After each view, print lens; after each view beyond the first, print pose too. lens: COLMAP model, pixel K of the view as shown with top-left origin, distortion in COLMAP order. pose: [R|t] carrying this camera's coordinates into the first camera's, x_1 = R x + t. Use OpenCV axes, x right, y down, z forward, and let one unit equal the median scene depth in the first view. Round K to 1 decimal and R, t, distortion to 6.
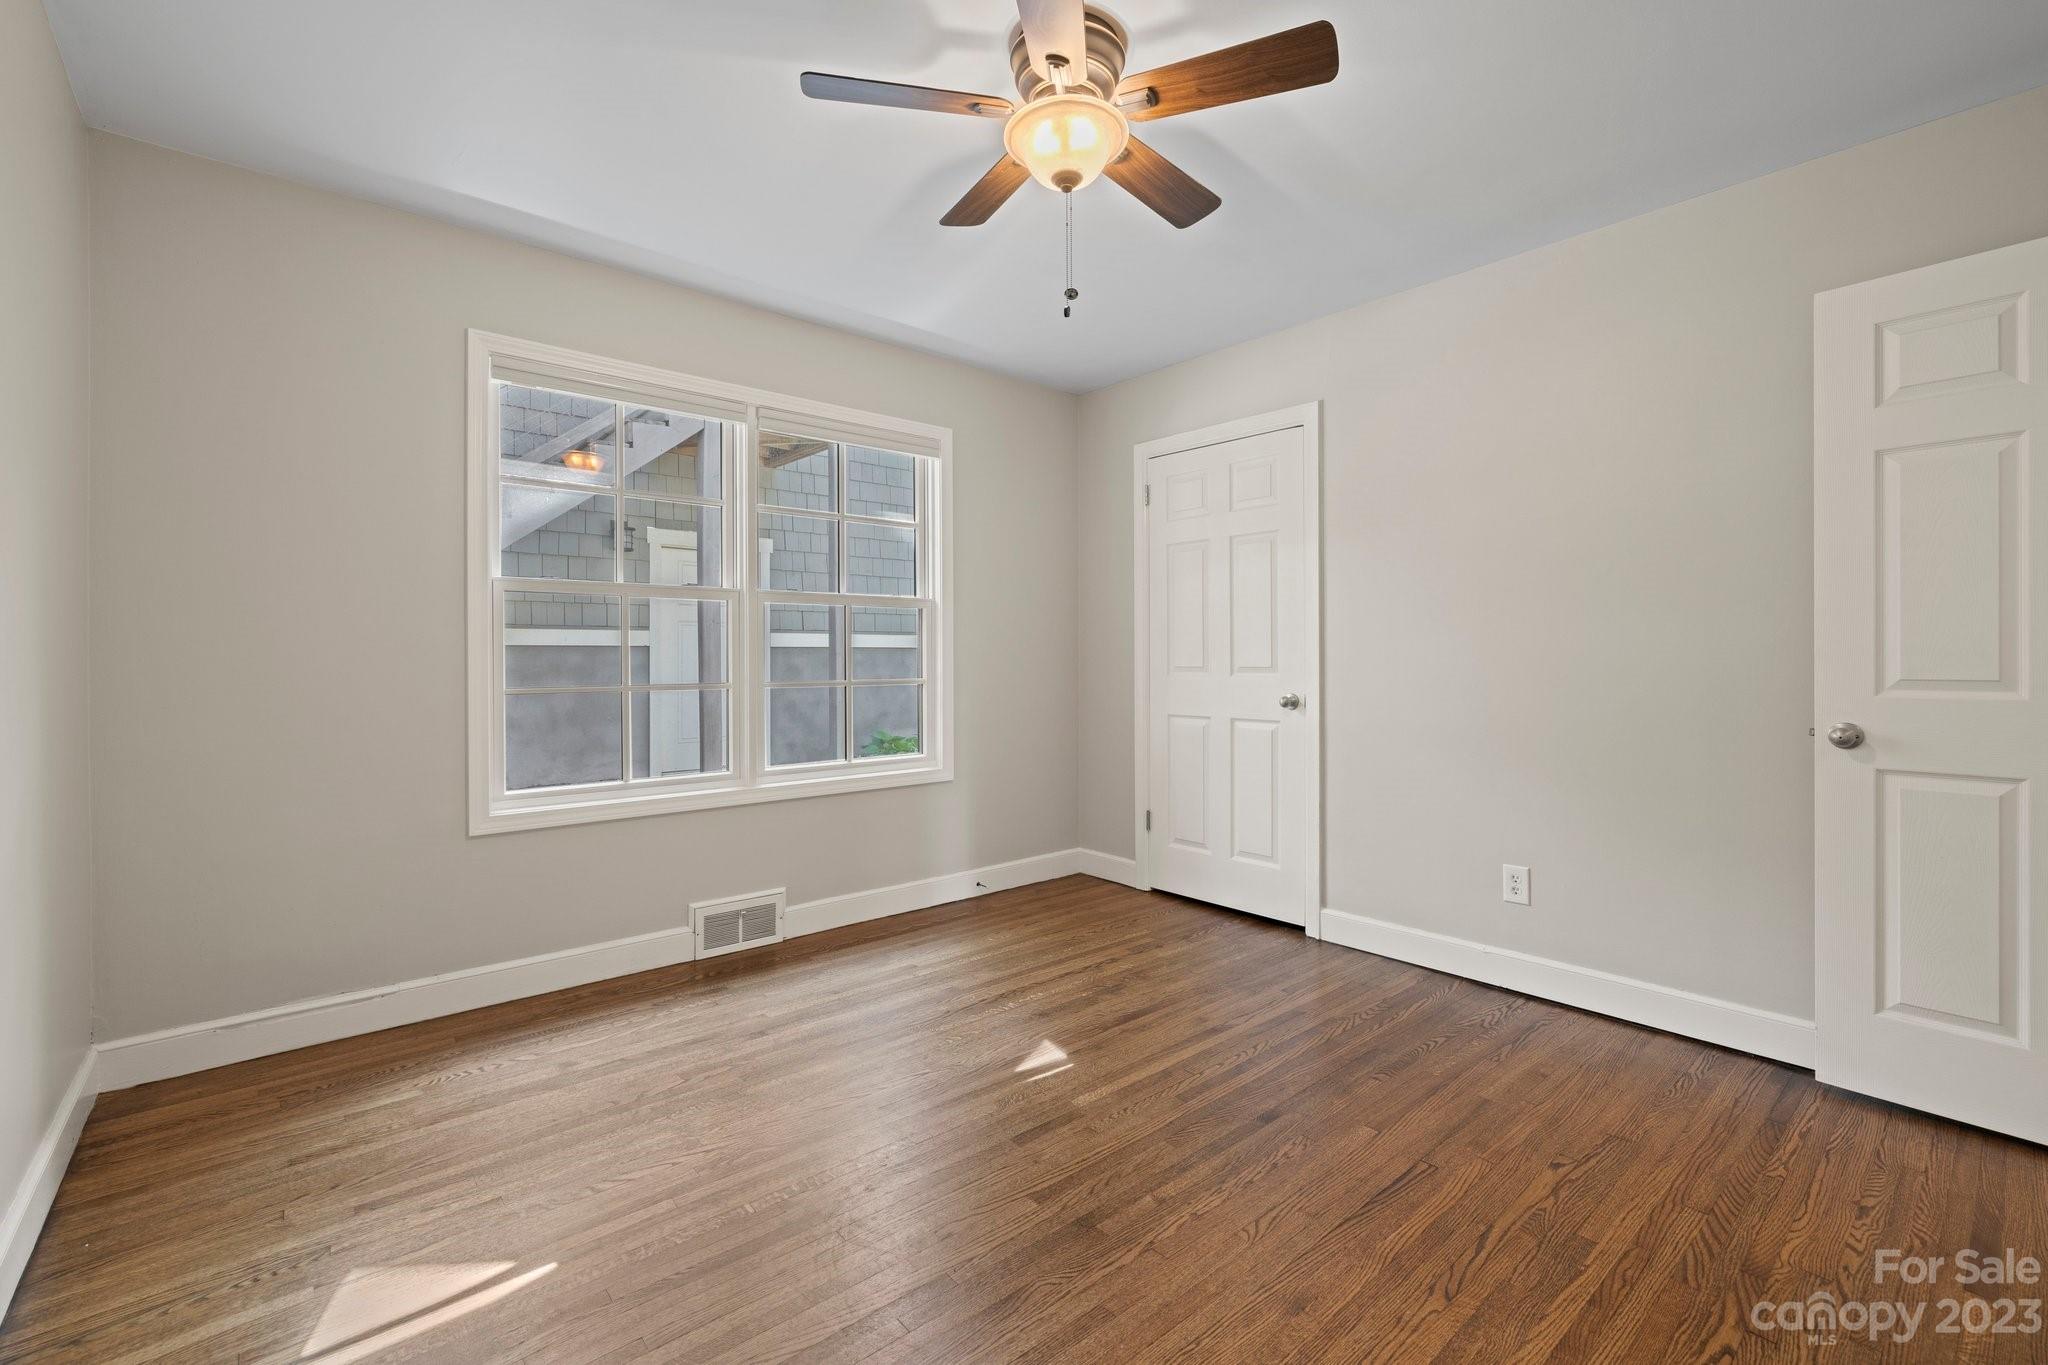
lens RADIAL K [[869.4, 0, 1024.5], [0, 869.4, 660.3], [0, 0, 1]] dist [-0.002521, 0.000104]
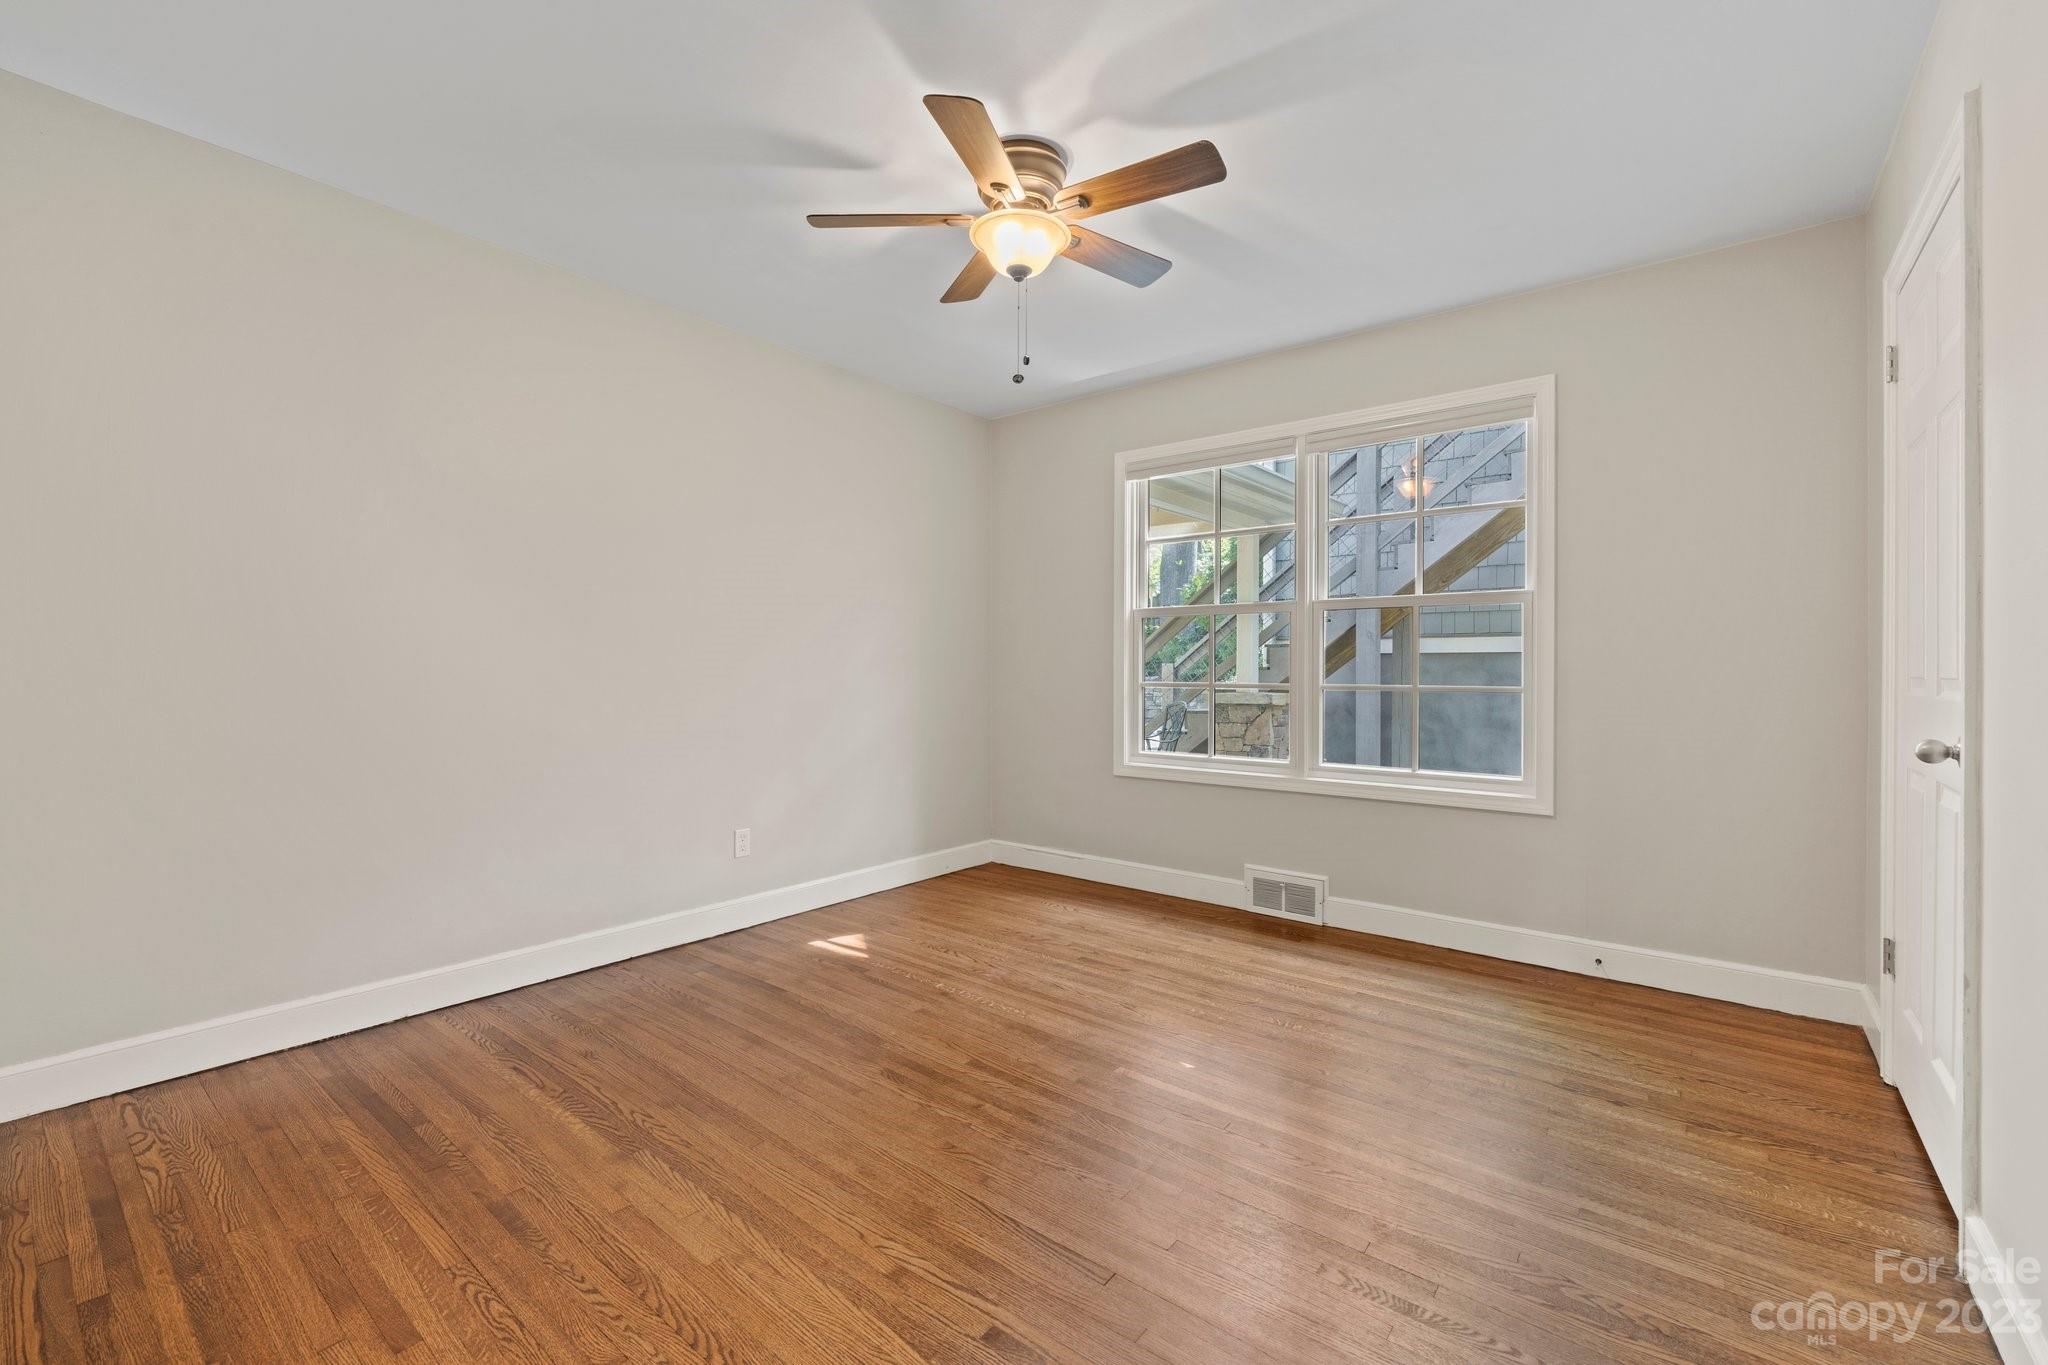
lens RADIAL K [[869.4, 0, 1024.5], [0, 869.4, 660.3], [0, 0, 1]] dist [-0.002521, 0.000104]
pose [[0.195110, 0.000435, -0.980781, 0.701224], [-0.009821, 0.999951, -0.001510, -0.000498], [0.980732, 0.009927, 0.195104, 0.421270]]
